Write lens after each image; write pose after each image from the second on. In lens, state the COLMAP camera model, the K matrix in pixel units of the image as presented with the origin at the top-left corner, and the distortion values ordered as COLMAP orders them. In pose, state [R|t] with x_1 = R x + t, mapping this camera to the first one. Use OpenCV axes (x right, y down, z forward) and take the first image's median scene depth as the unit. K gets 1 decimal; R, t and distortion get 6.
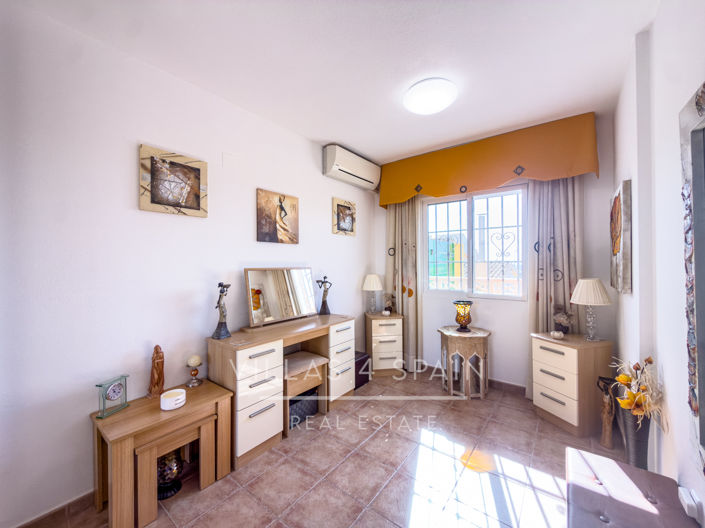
lens RADIAL K [[284.3, 0, 352.5], [0, 284.3, 264.0], [0, 0, 1]] dist [-0.000659, -0.000040]
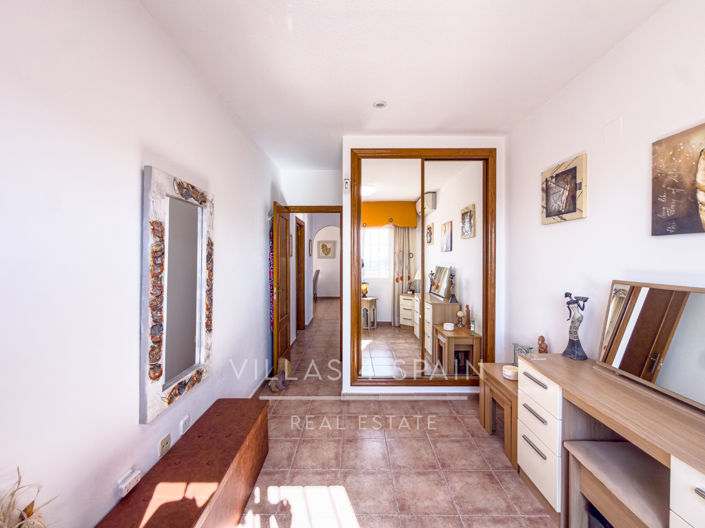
lens RADIAL K [[284.3, 0, 352.5], [0, 284.3, 264.0], [0, 0, 1]] dist [-0.000659, -0.000040]
pose [[-0.806987, 0.019992, -0.590231, 0.599884], [0.002434, 0.999531, 0.030528, -0.051262], [0.590565, 0.023199, -0.806657, 1.343276]]
